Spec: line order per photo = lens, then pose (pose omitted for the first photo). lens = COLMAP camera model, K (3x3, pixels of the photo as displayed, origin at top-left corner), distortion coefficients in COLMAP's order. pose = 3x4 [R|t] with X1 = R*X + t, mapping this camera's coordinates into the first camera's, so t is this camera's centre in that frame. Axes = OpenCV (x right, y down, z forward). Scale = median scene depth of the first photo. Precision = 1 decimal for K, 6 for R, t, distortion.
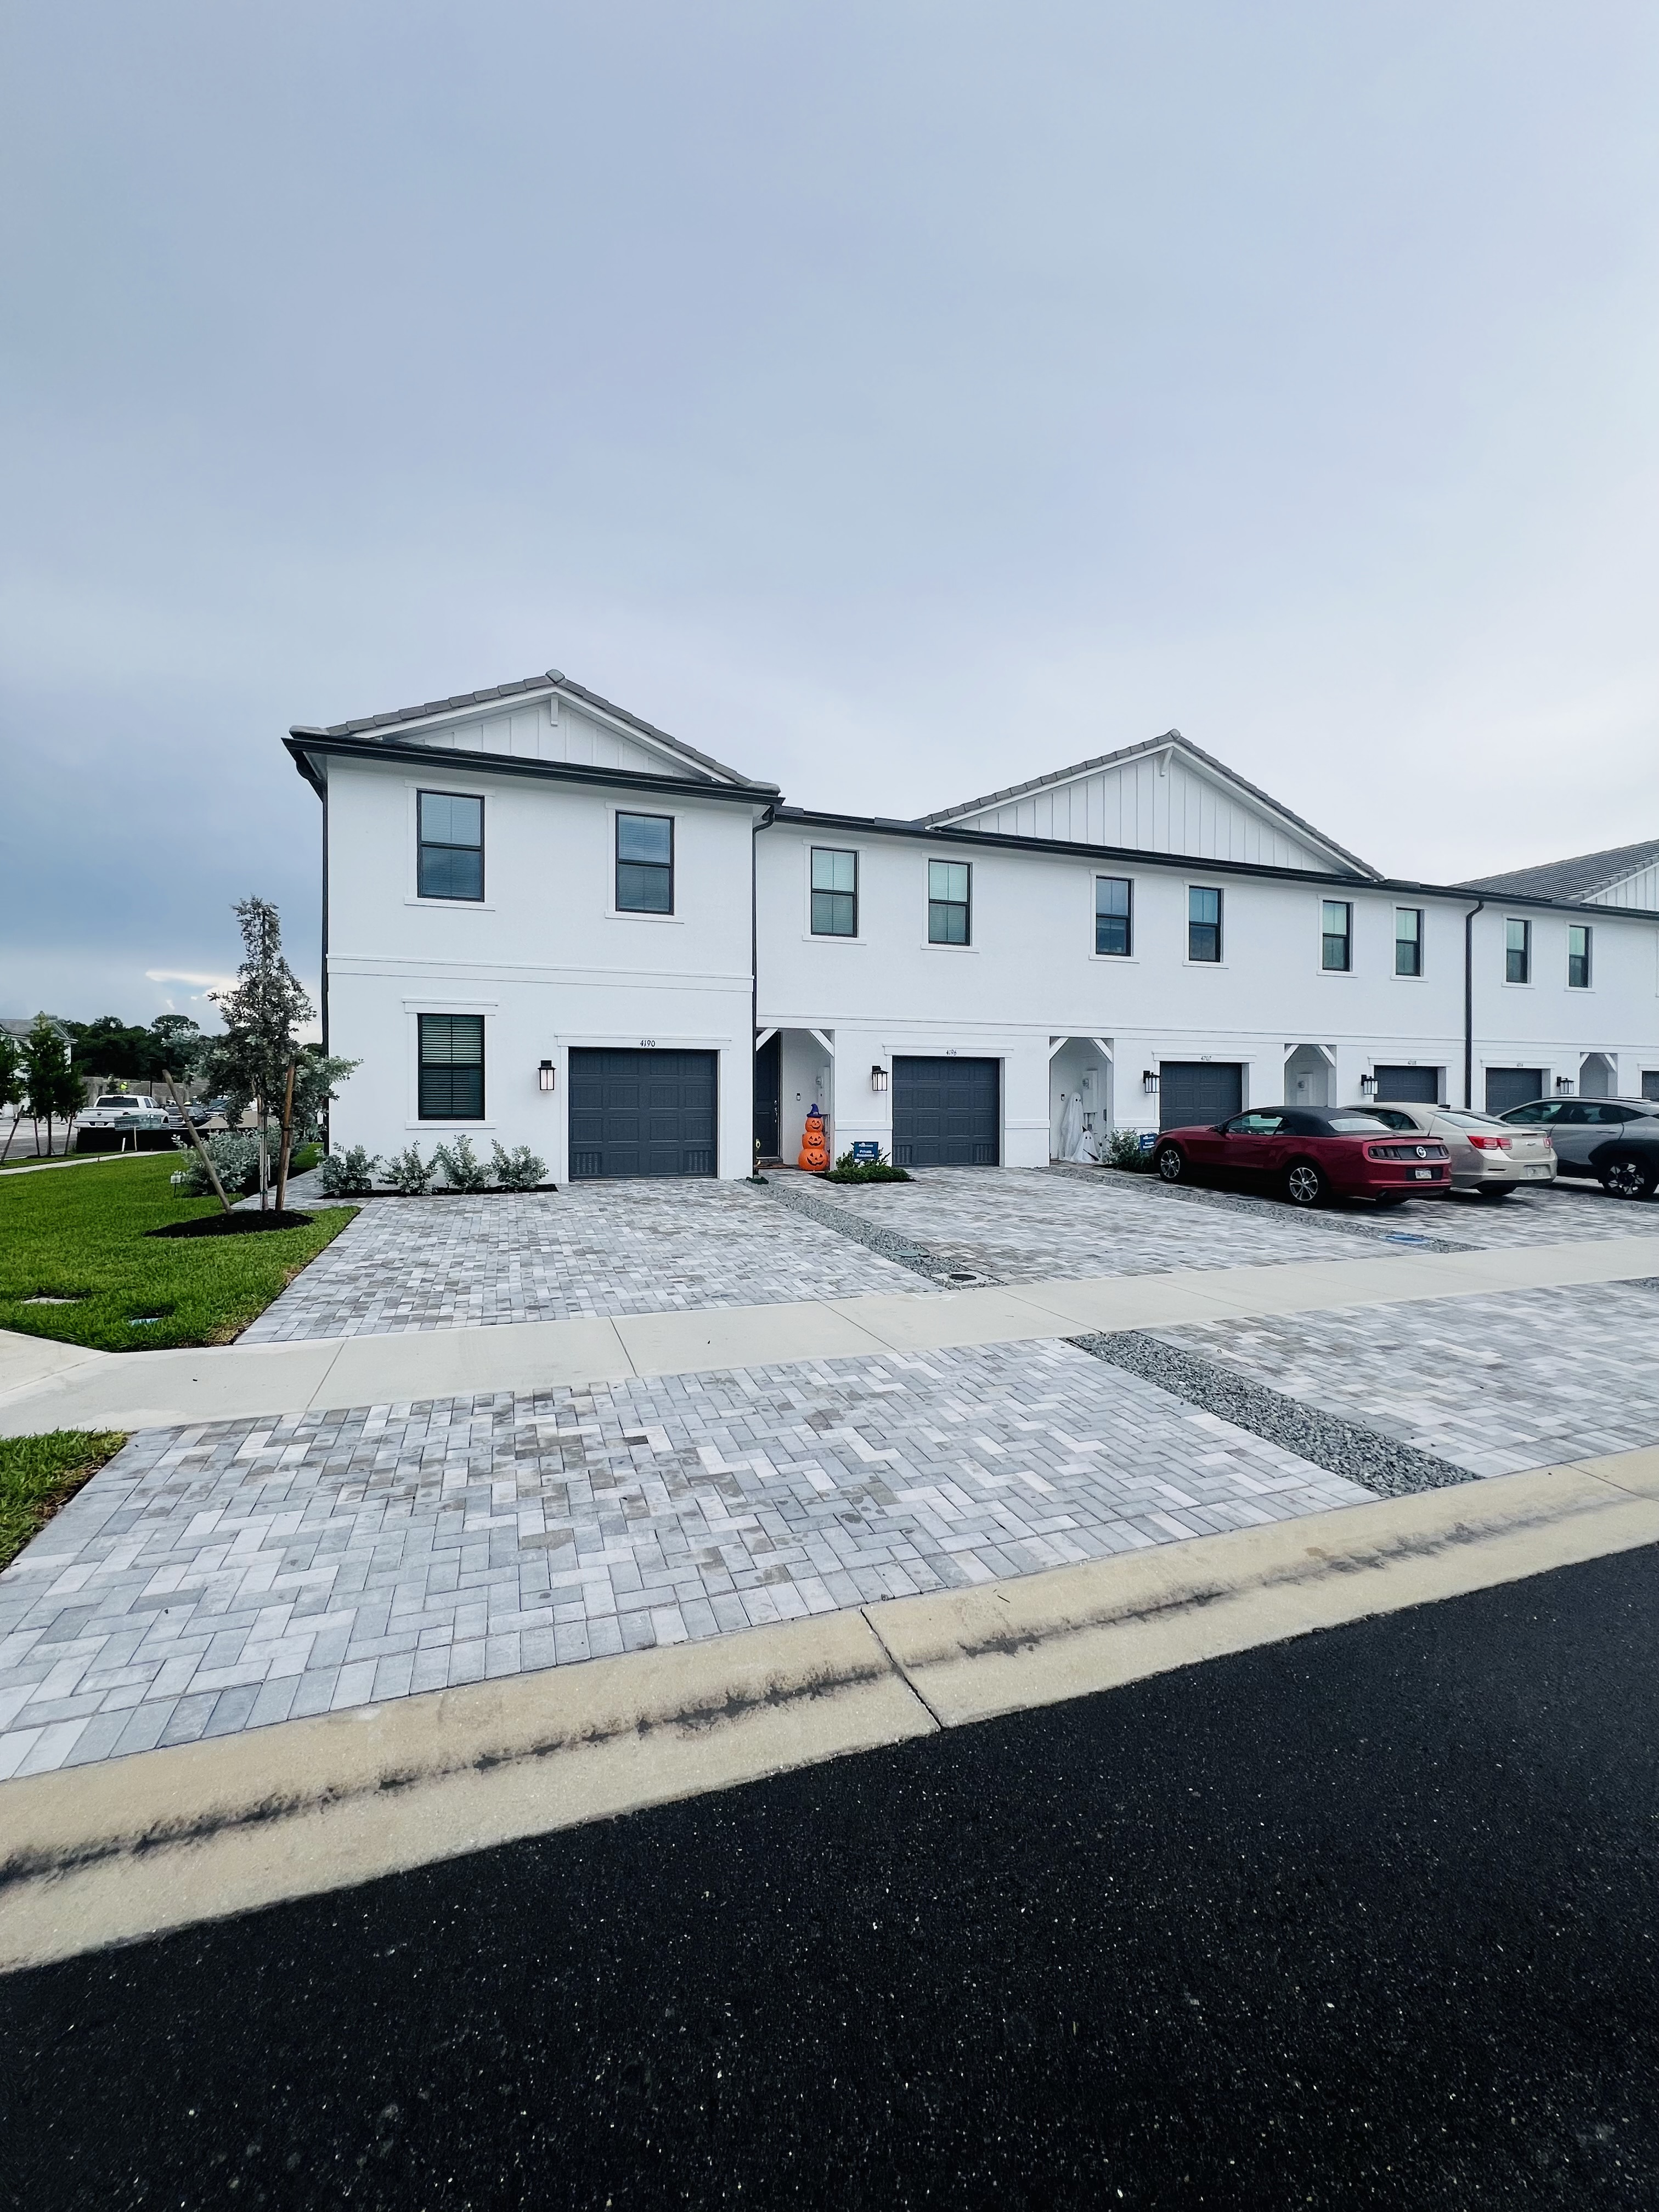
lens RADIAL K [[889.5, 0, 827.7], [0, 889.5, 1102.8], [0, 0, 1]] dist [-0.003186, 0.001097]
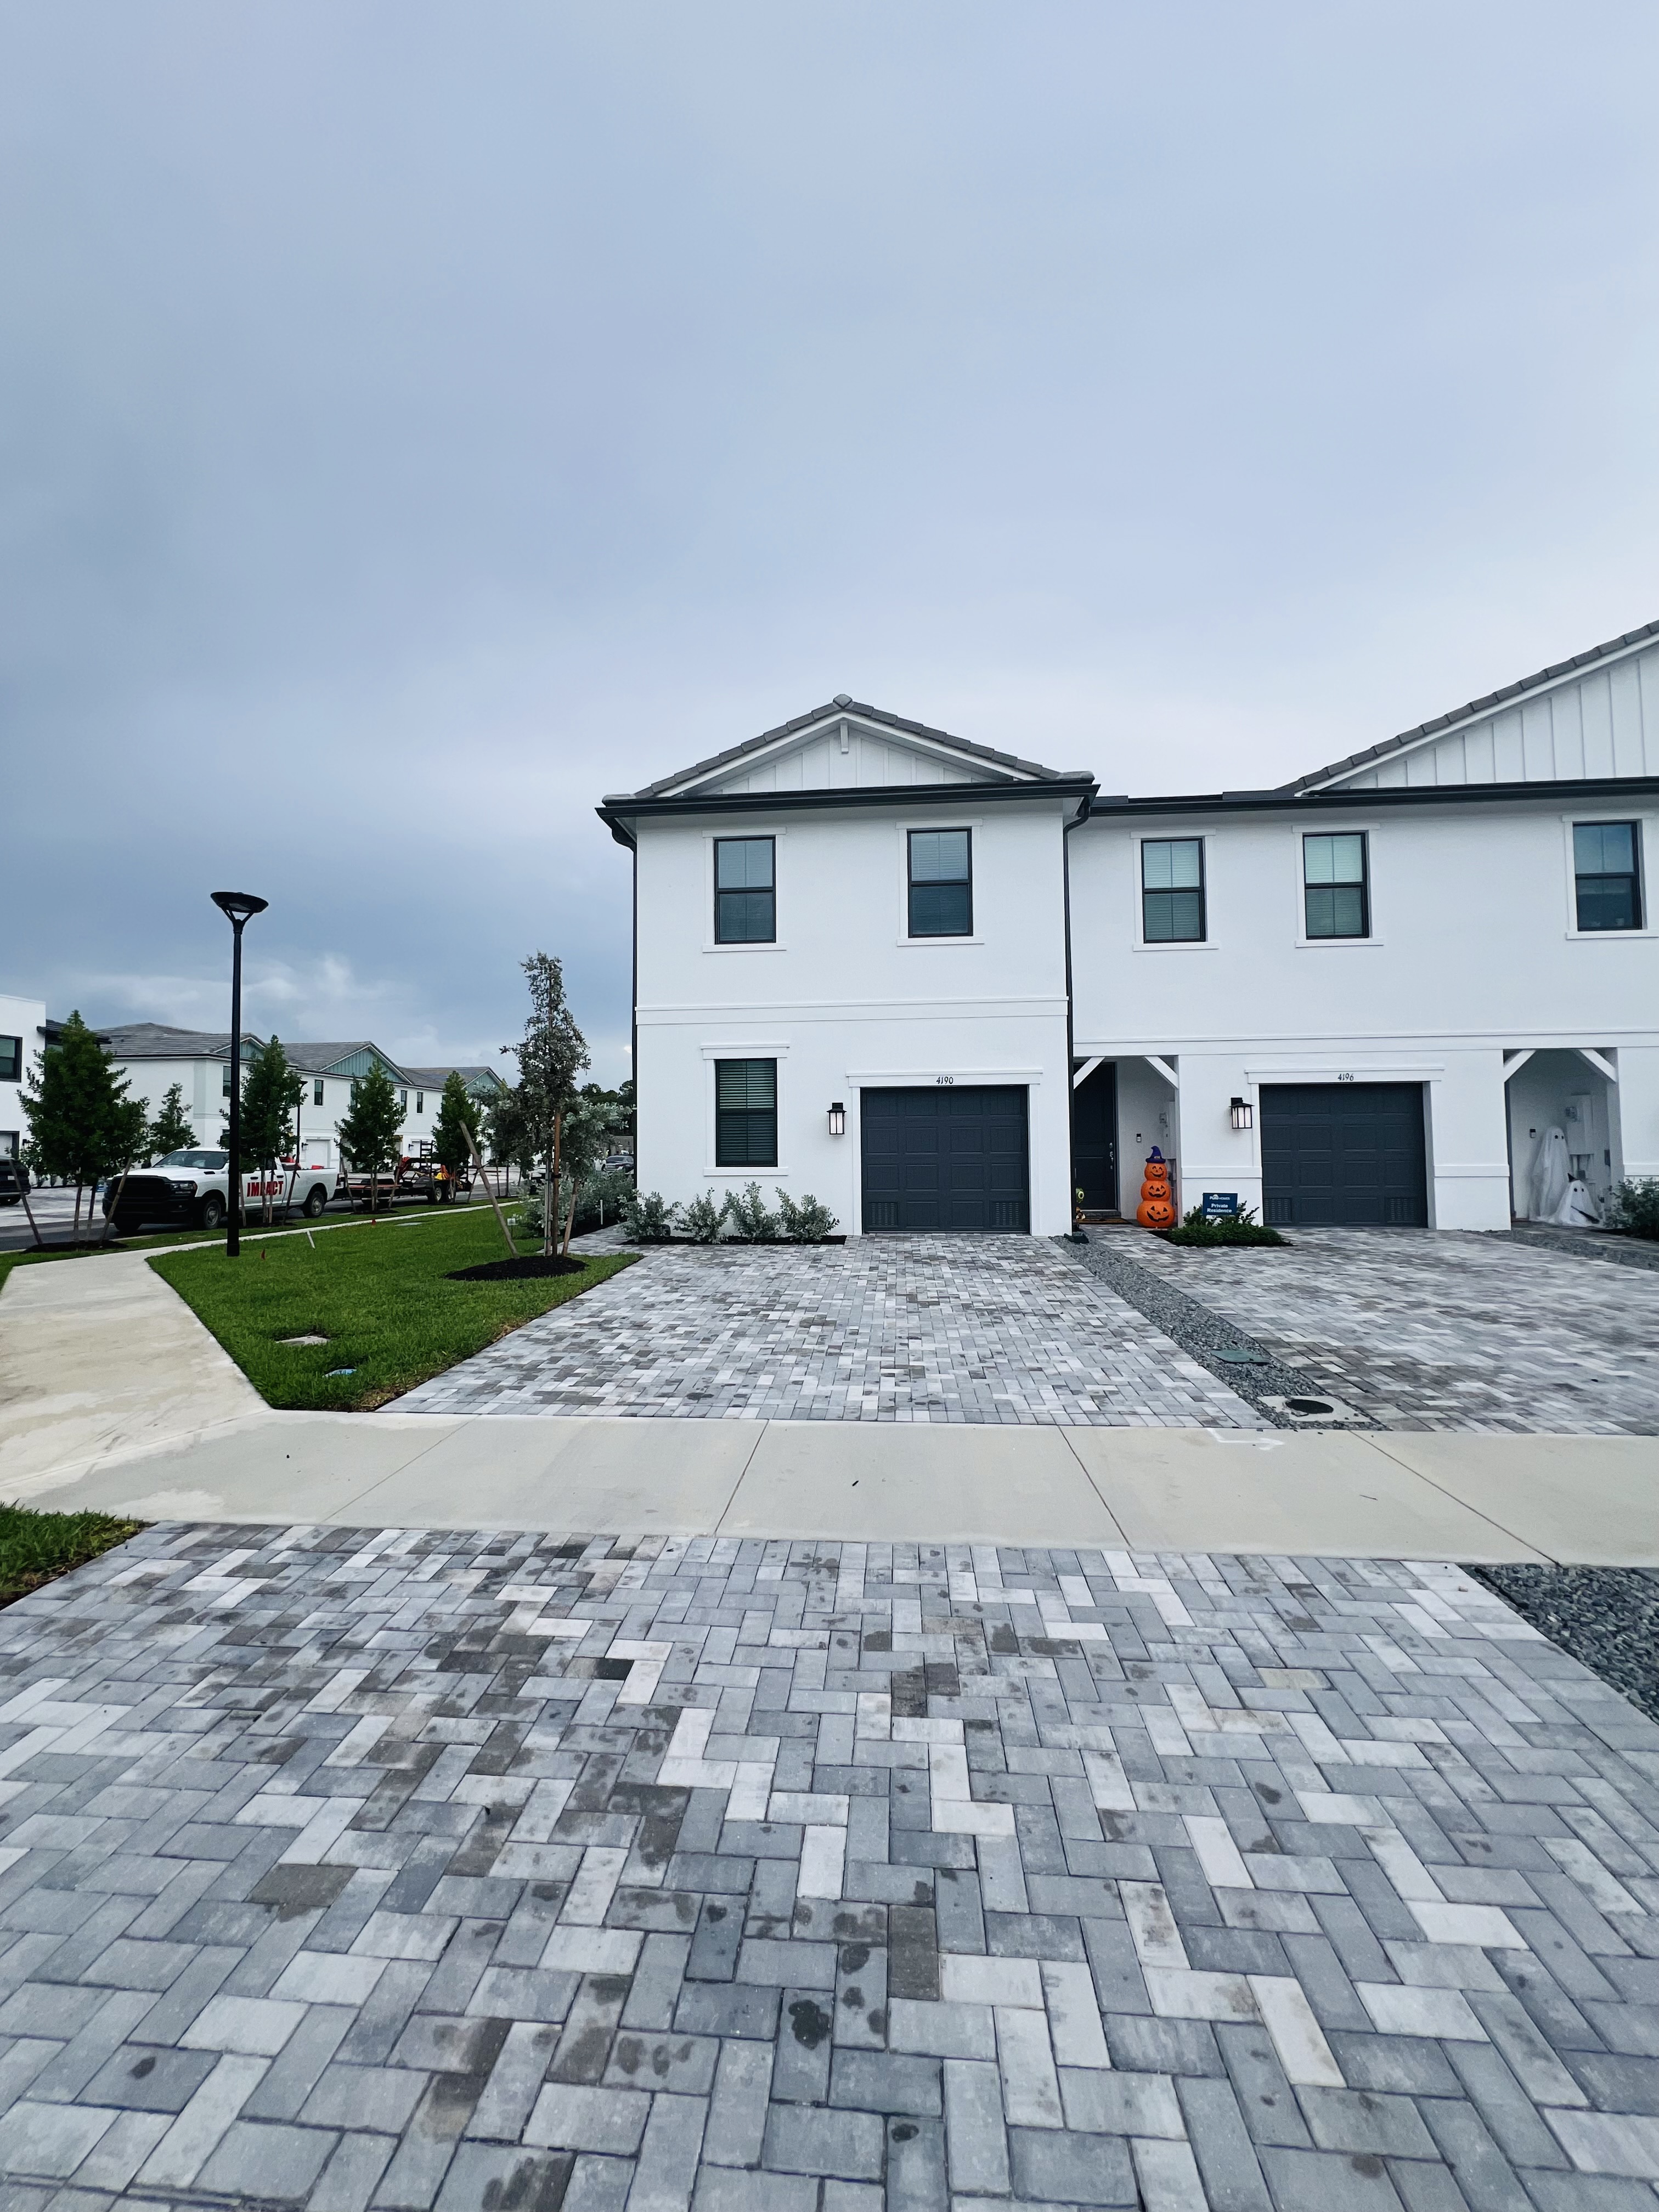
lens RADIAL K [[889.5, 0, 824.6], [0, 889.5, 1107.5], [0, 0, 1]] dist [-0.003186, 0.001097]
pose [[0.907947, -0.029671, -0.418033, 0.089993], [0.010140, 0.998754, -0.048865, 0.003867], [0.418961, 0.040128, 0.907117, 0.207589]]
